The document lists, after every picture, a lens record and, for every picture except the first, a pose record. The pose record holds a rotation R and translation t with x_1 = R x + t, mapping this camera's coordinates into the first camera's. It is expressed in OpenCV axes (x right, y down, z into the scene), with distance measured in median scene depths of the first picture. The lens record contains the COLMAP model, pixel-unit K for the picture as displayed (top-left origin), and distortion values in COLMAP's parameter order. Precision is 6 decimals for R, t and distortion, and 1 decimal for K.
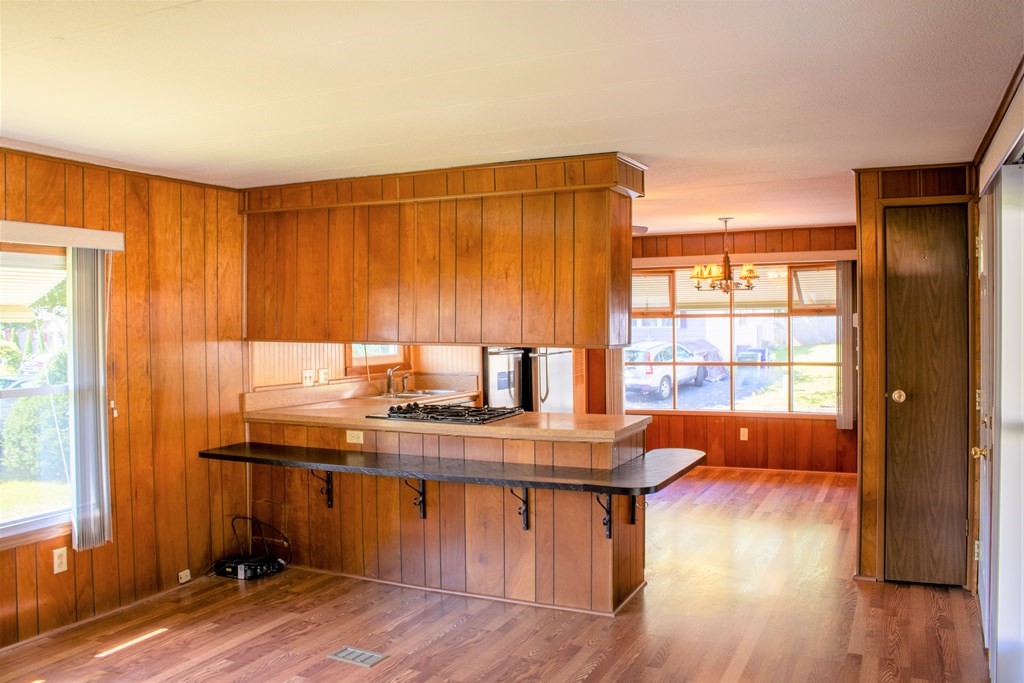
lens RADIAL K [[860.6, 0, 523.9], [0, 860.6, 337.8], [0, 0, 1]] dist [-0.170929, 0.165529]
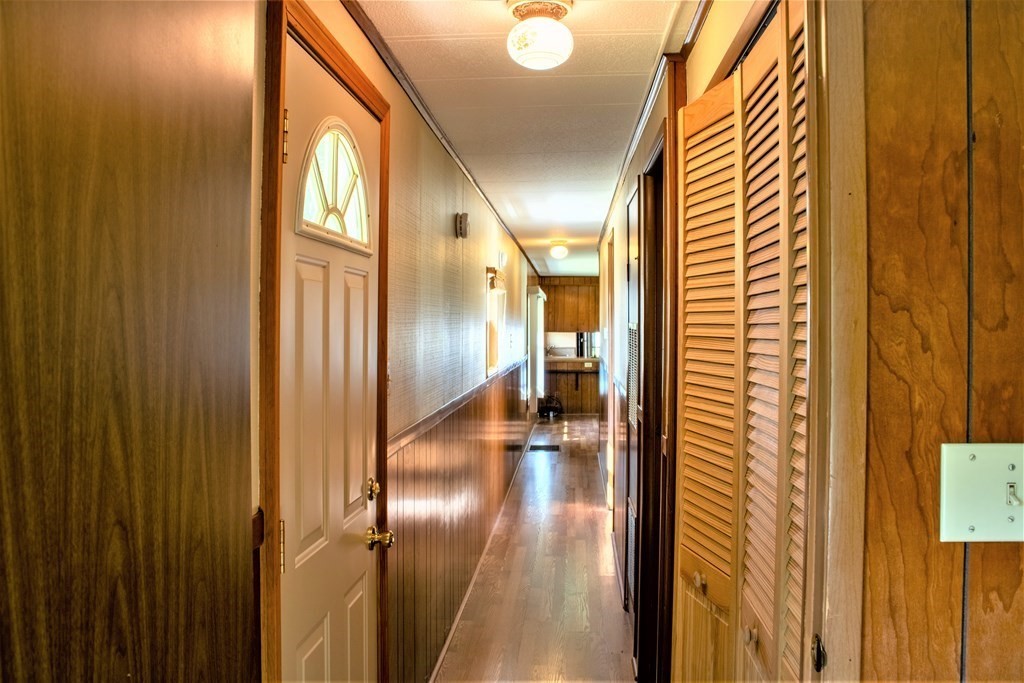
lens RADIAL K [[860.6, 0, 523.9], [0, 860.6, 337.8], [0, 0, 1]] dist [-0.170929, 0.165529]
pose [[0.926596, 0.005602, 0.376015, -1.573244], [-0.004397, 0.999982, -0.004063, 0.038315], [-0.376031, 0.002111, 0.926605, -1.706939]]
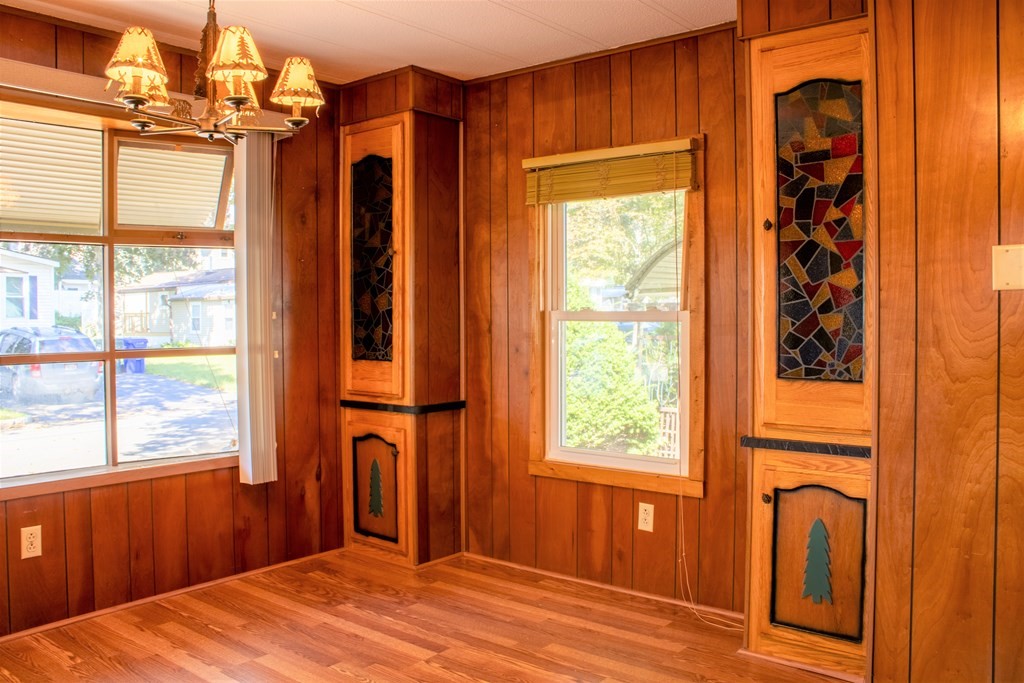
lens RADIAL K [[860.6, 0, 523.9], [0, 860.6, 337.8], [0, 0, 1]] dist [-0.170929, 0.165529]
pose [[0.239626, -0.016770, 0.970720, -0.084420], [0.019484, 0.999733, 0.012461, 0.037658], [-0.970670, 0.015928, 0.239888, 1.191108]]
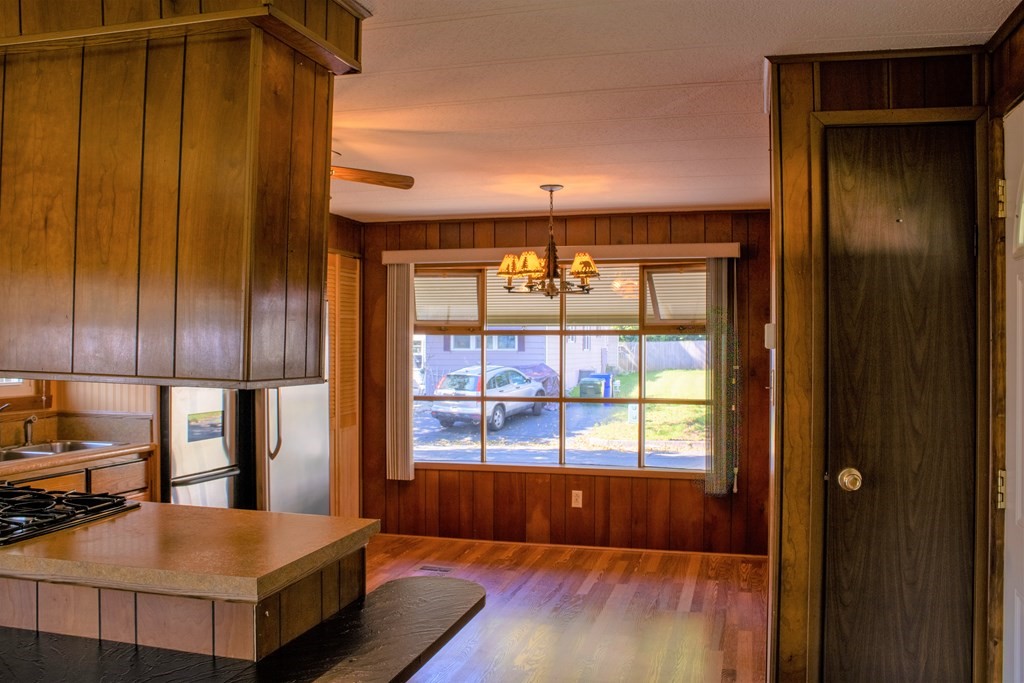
lens RADIAL K [[860.6, 0, 523.9], [0, 860.6, 337.8], [0, 0, 1]] dist [-0.170929, 0.165529]
pose [[0.984416, 0.017630, 0.174968, 0.146179], [-0.013100, 0.999549, -0.027015, -0.003033], [-0.175366, 0.024302, 0.984203, 0.499110]]
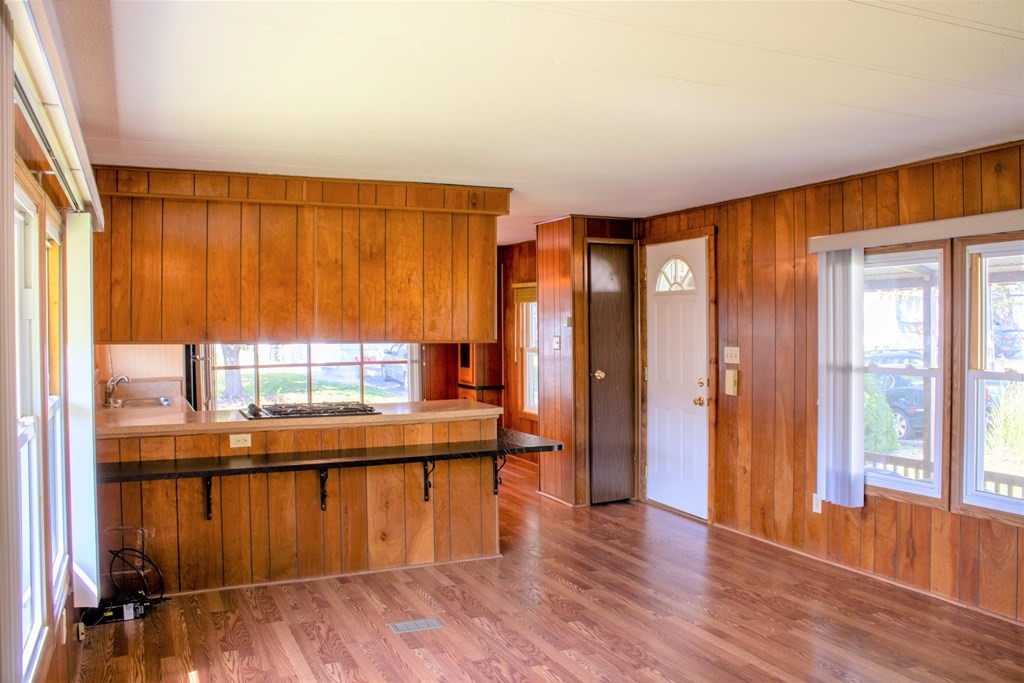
lens RADIAL K [[860.6, 0, 523.9], [0, 860.6, 337.8], [0, 0, 1]] dist [-0.170929, 0.165529]
pose [[0.638209, -0.007940, 0.769822, -0.761415], [0.018432, 0.999818, -0.004968, 0.011146], [-0.769643, 0.017360, 0.638239, 0.148938]]
